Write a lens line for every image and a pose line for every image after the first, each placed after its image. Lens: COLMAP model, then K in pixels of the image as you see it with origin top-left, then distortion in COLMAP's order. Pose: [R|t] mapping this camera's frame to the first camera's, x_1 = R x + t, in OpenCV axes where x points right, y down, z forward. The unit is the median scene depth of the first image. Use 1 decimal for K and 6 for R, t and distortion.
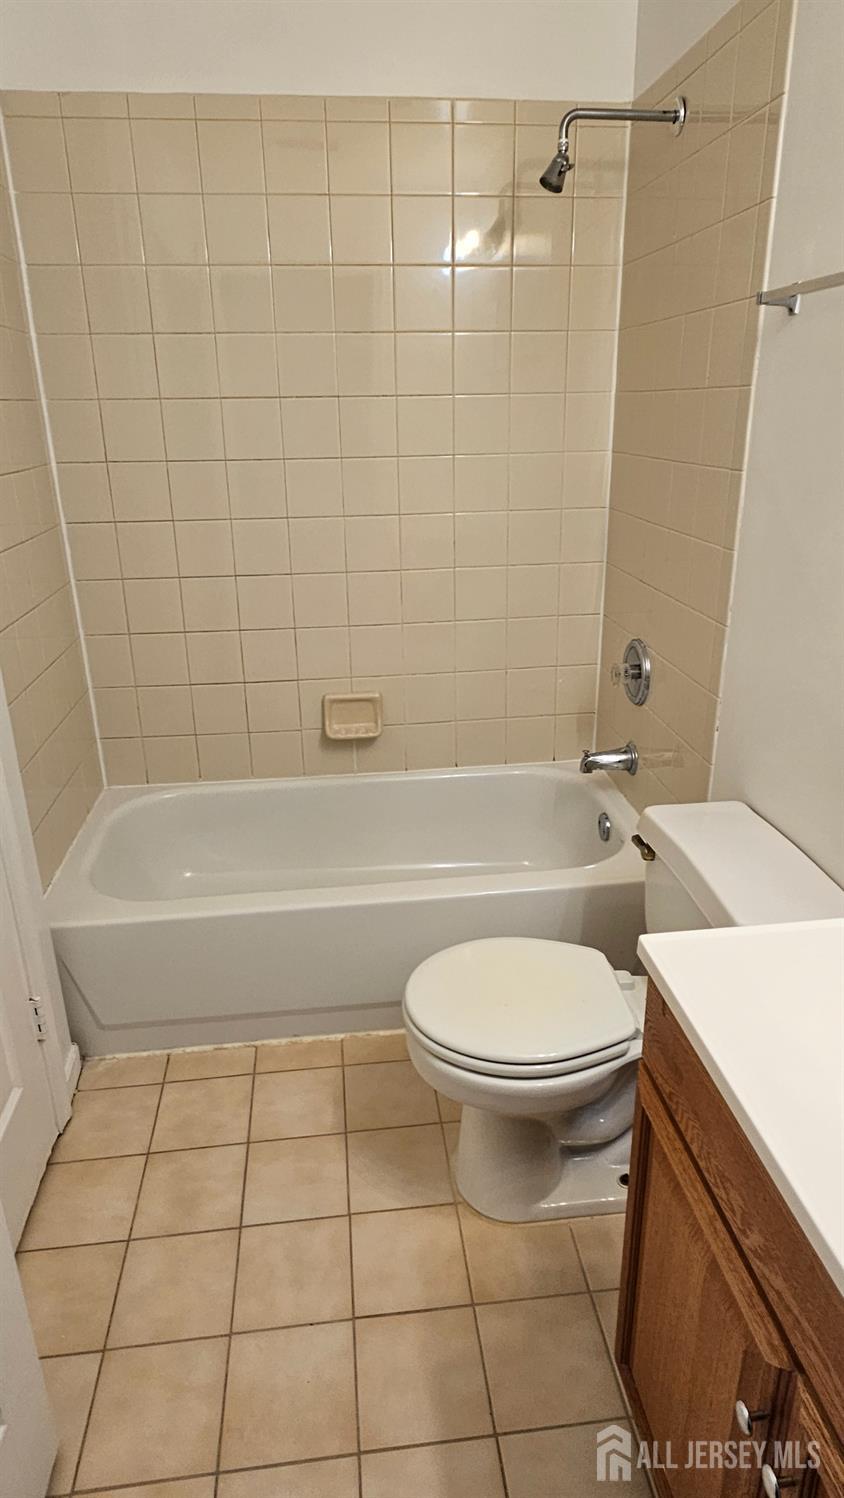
lens RADIAL K [[881.5, 0, 422.4], [0, 881.5, 727.4], [0, 0, 1]] dist [-0.001775, -0.002242]
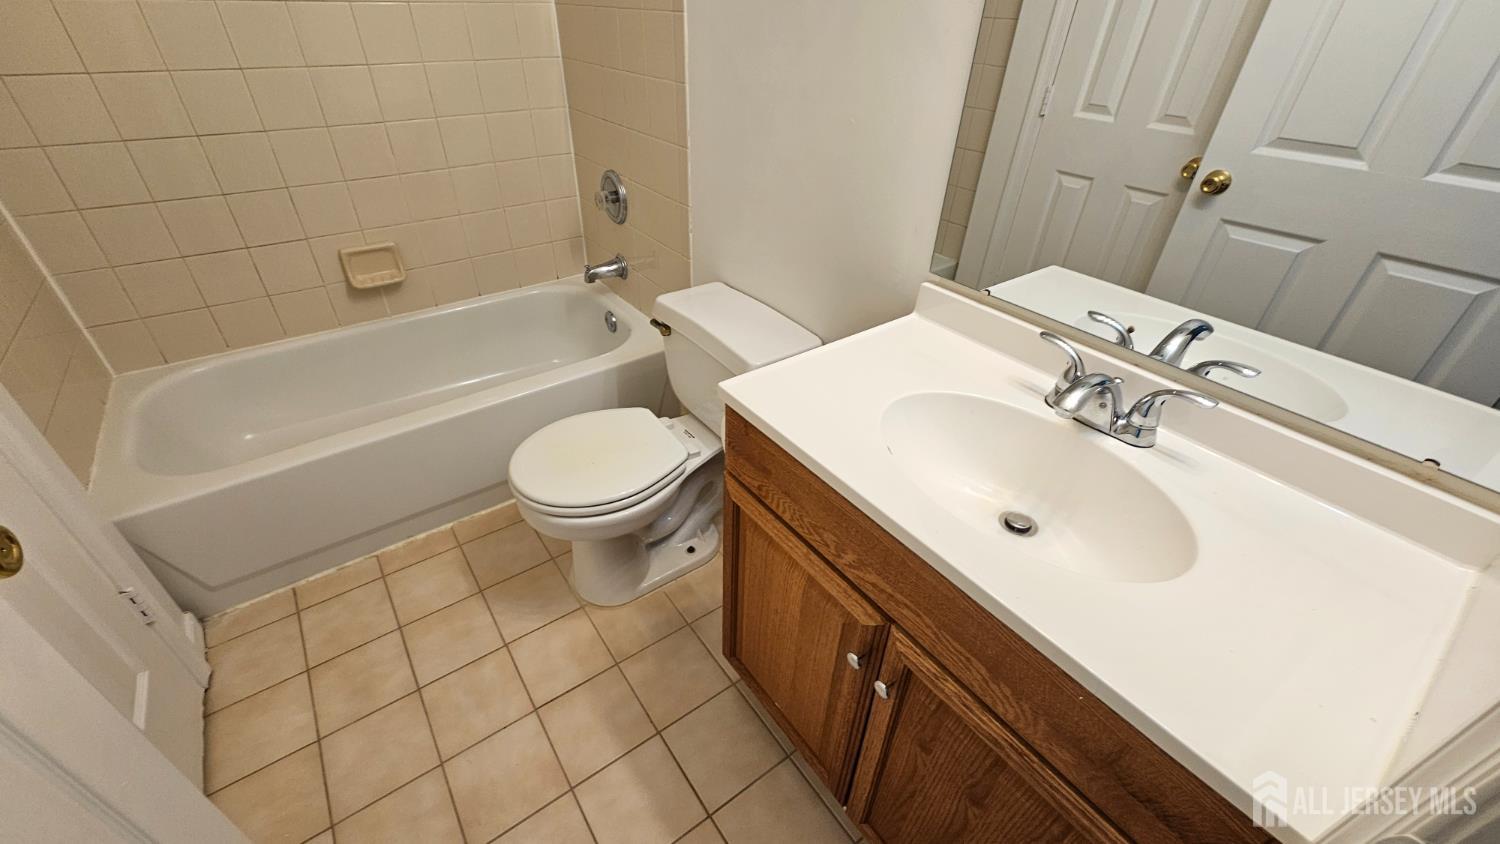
lens RADIAL K [[615.8, 0, 741.6], [0, 615.8, 417.2], [0, 0, 1]] dist [-0.000005, 0.001170]
pose [[0.873616, -0.249990, 0.417493, -0.058459], [0.134863, 0.948727, 0.285882, 0.011470], [-0.467555, -0.193447, 0.862538, 0.084337]]
